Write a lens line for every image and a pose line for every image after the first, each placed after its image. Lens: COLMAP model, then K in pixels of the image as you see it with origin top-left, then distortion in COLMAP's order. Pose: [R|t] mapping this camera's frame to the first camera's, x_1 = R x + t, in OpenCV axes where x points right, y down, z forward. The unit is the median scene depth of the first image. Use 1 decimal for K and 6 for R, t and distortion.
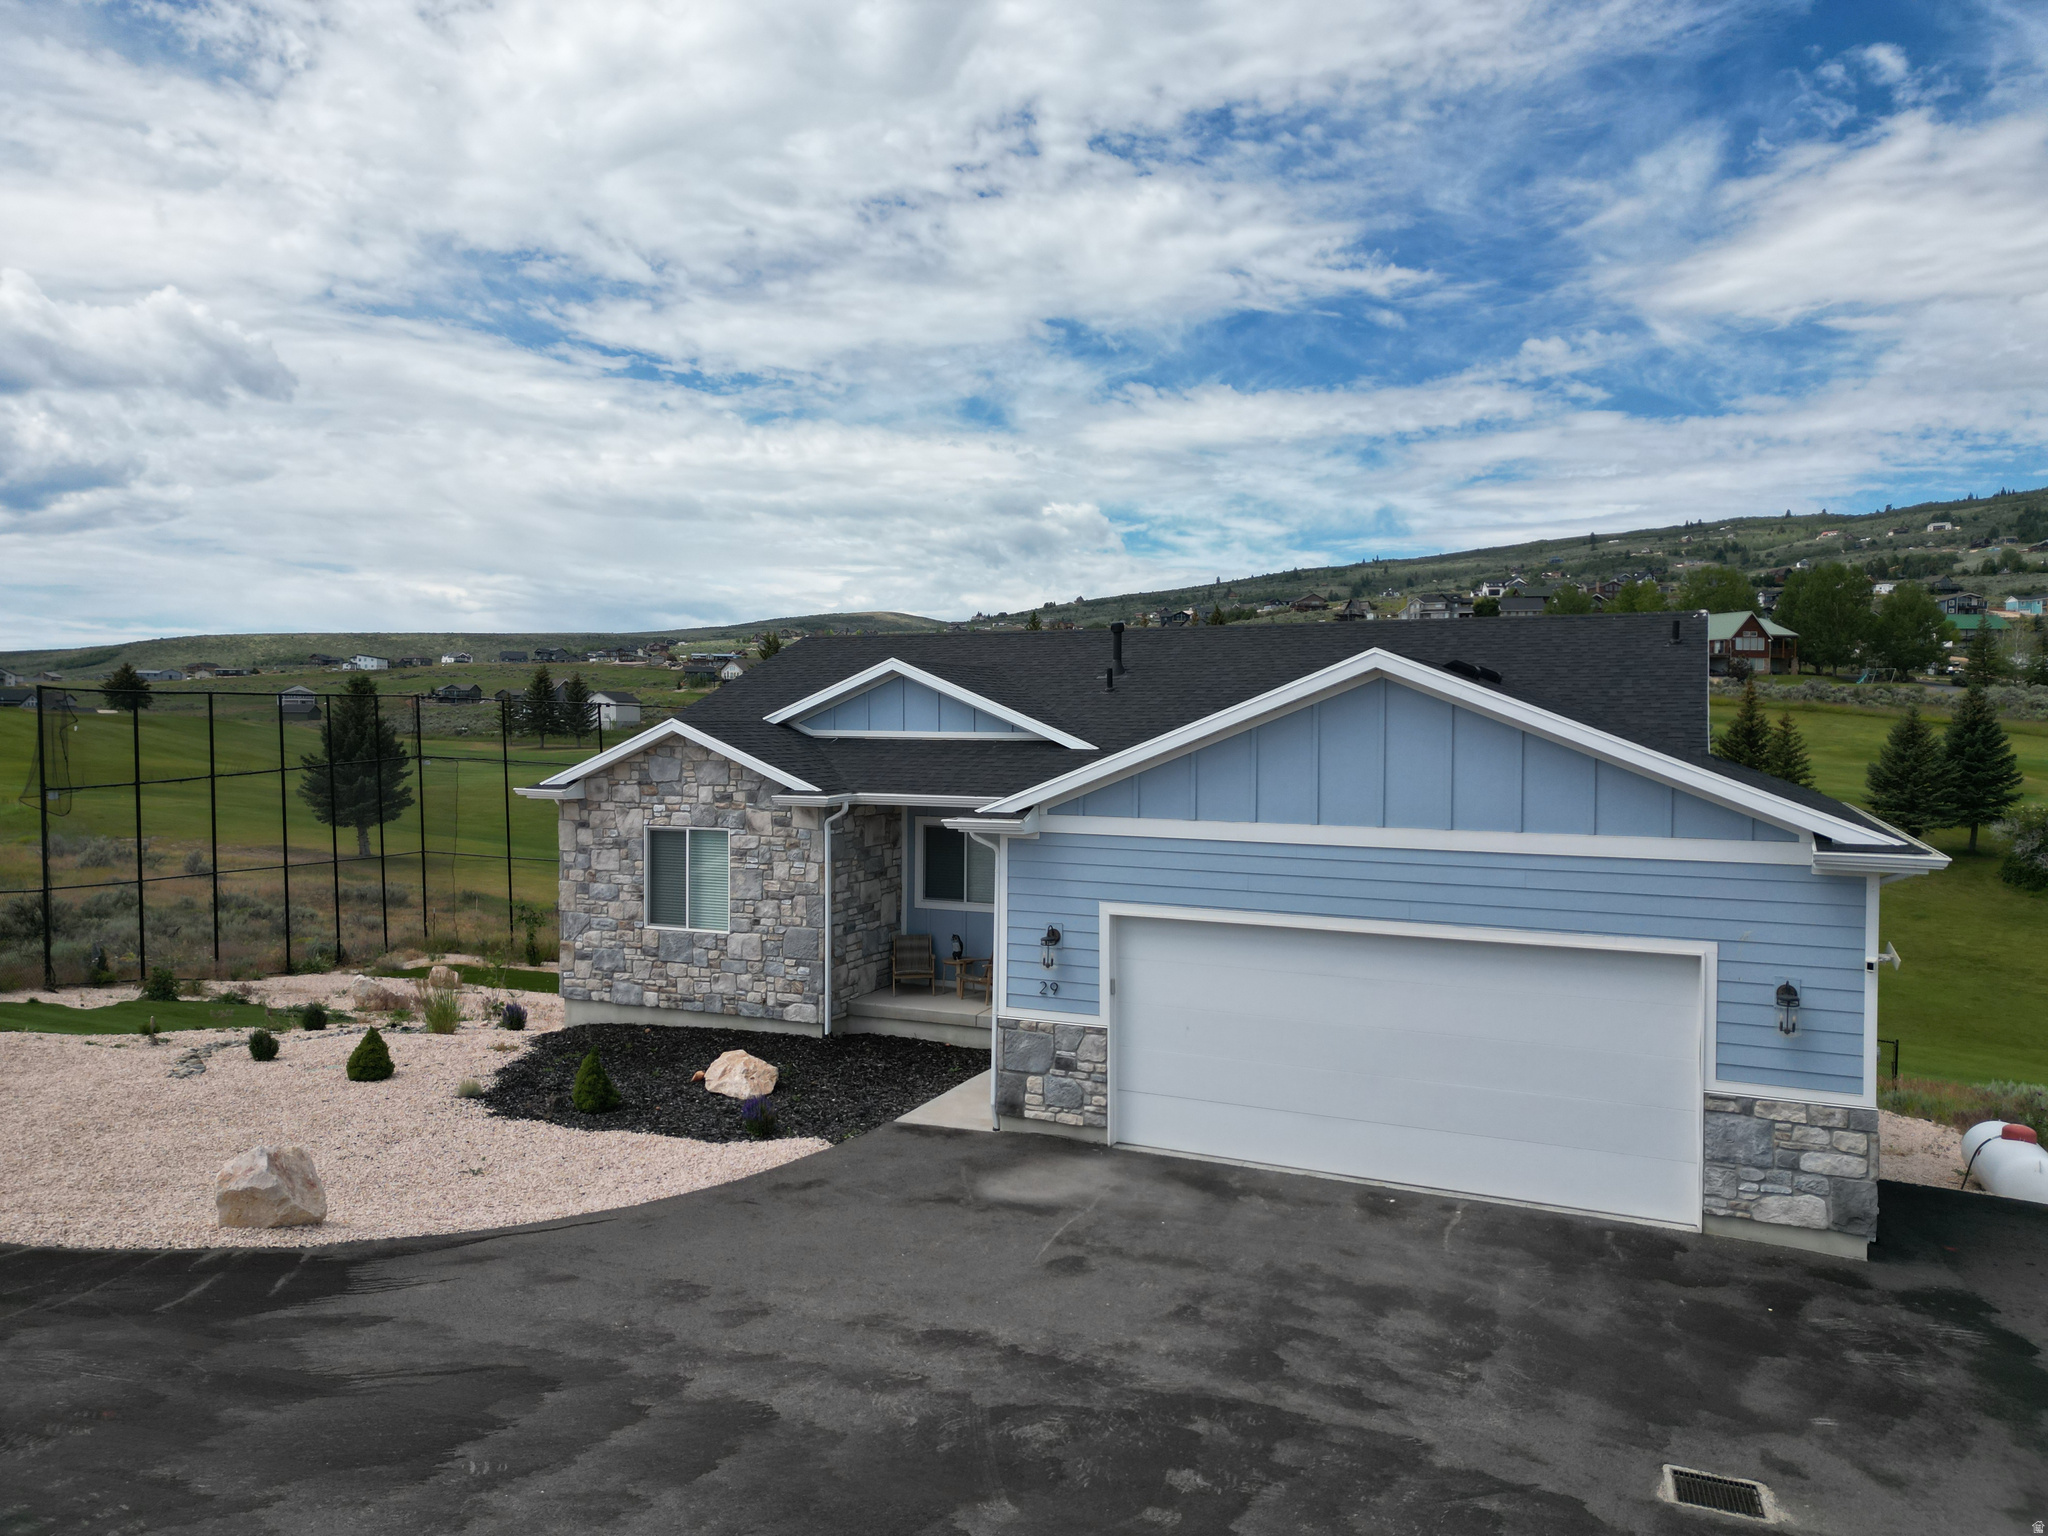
lens RADIAL K [[1425.3, 0, 1021.5], [0, 1425.3, 759.6], [0, 0, 1]] dist [0.070268, -0.060417]
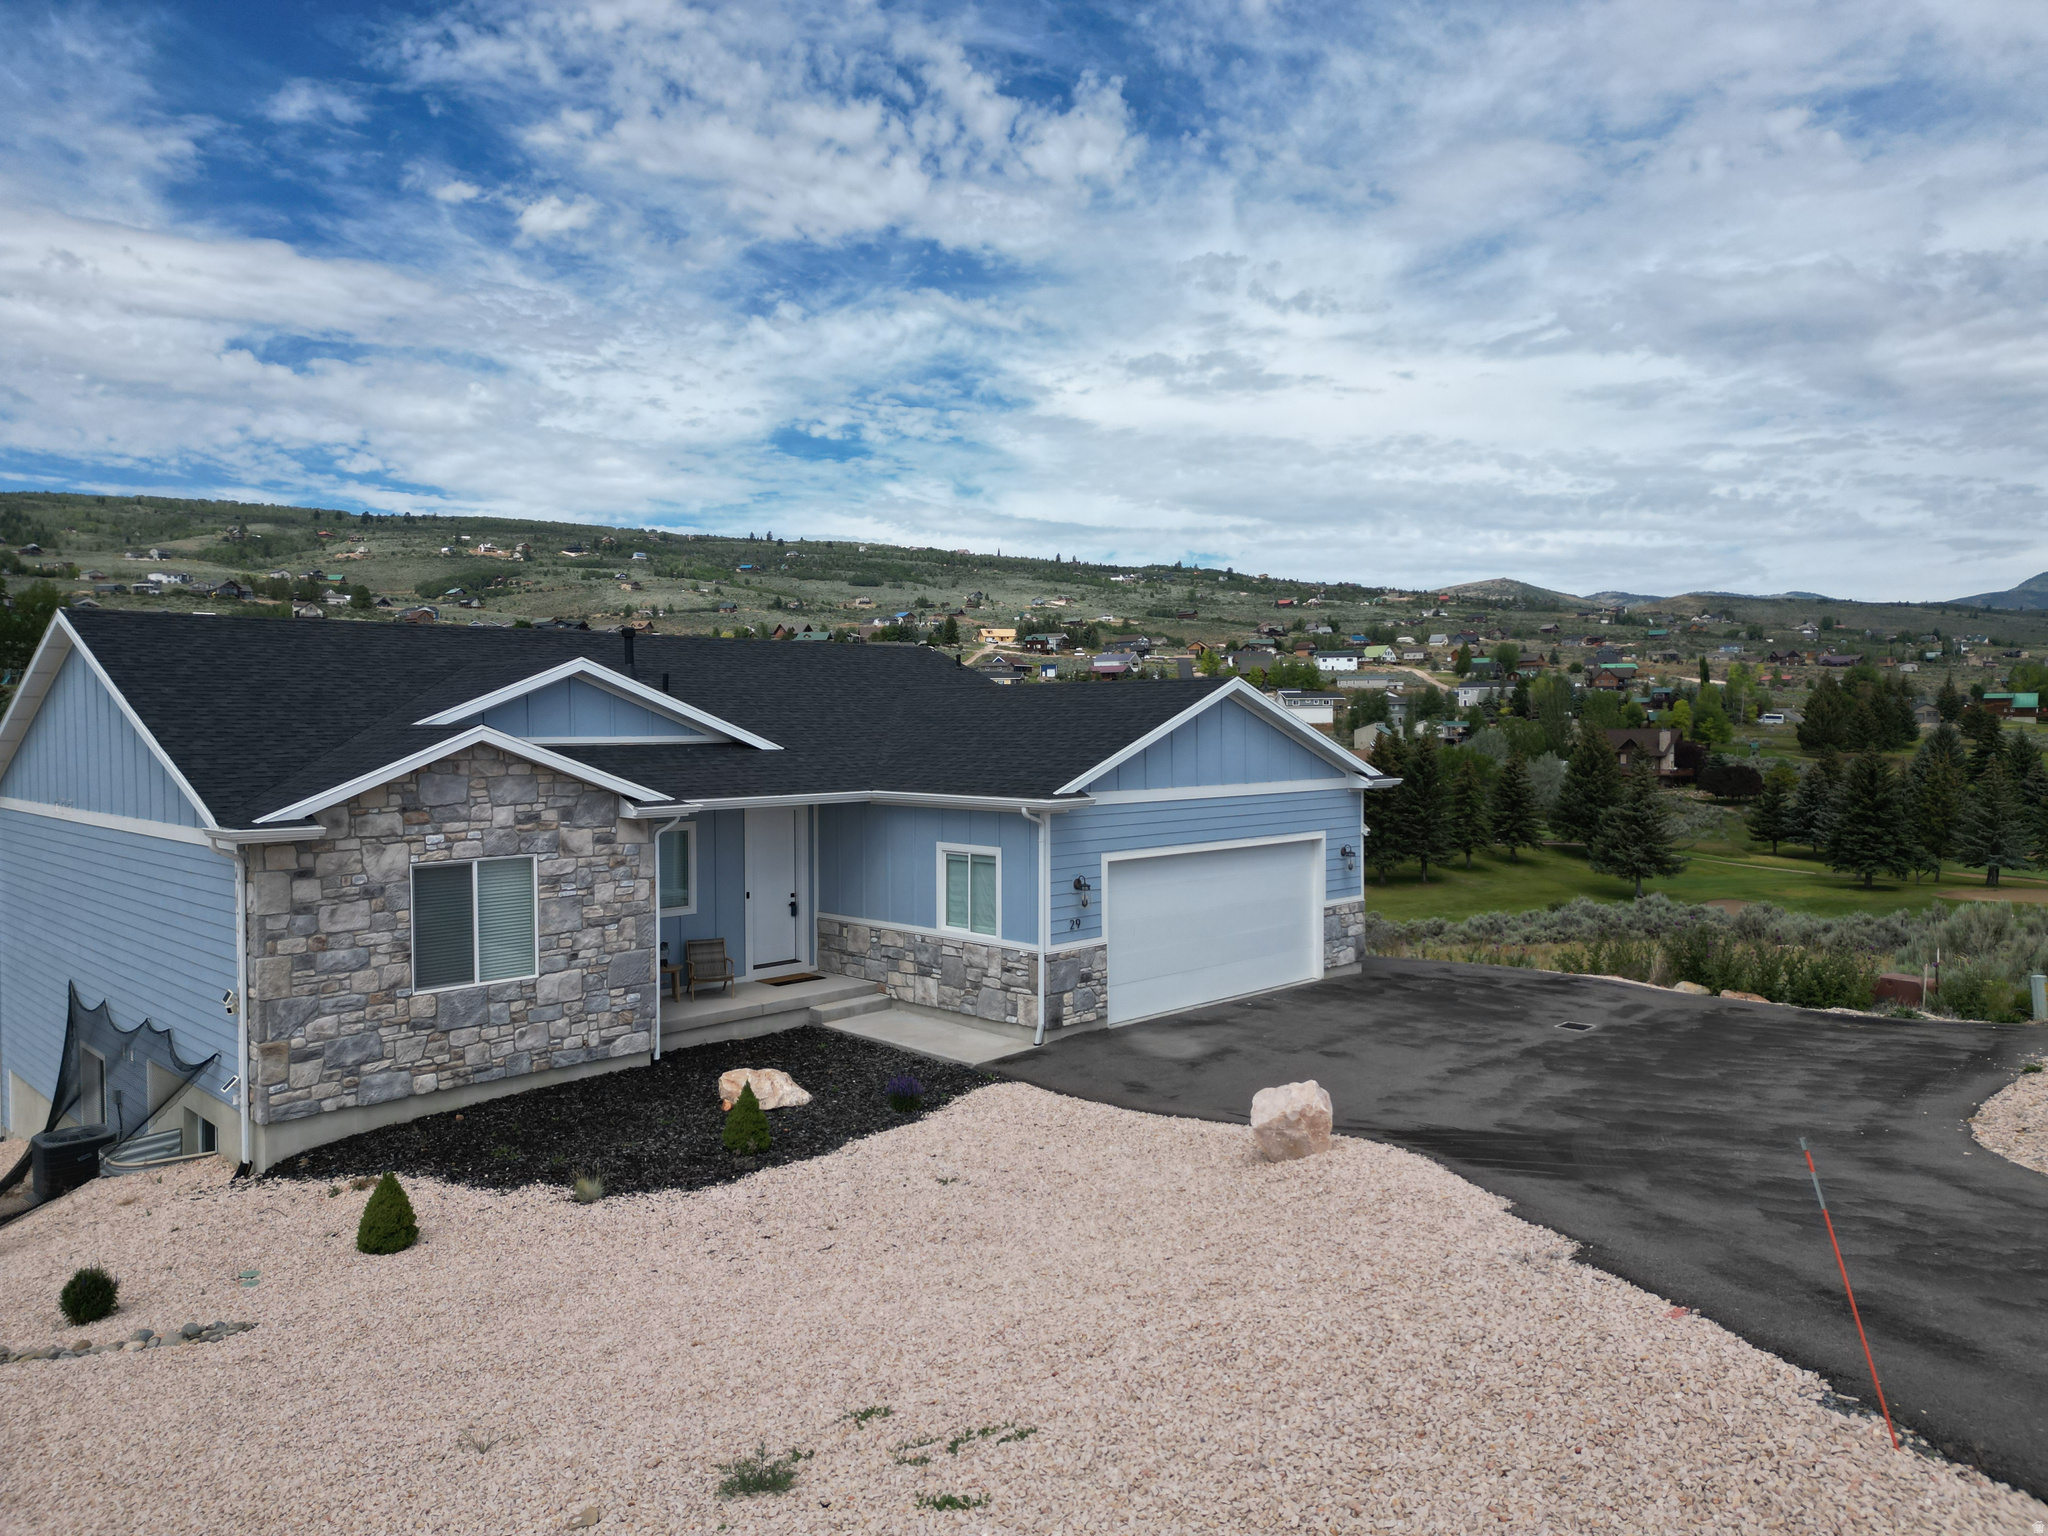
lens RADIAL K [[1425.3, 0, 1024.0], [0, 1425.3, 799.5], [0, 0, 1]] dist [0.070268, -0.060417]
pose [[0.345719, -0.058015, 0.936543, -0.897049], [0.034288, 0.998201, 0.049178, -0.016062], [-0.937711, 0.015110, 0.347087, 0.427809]]
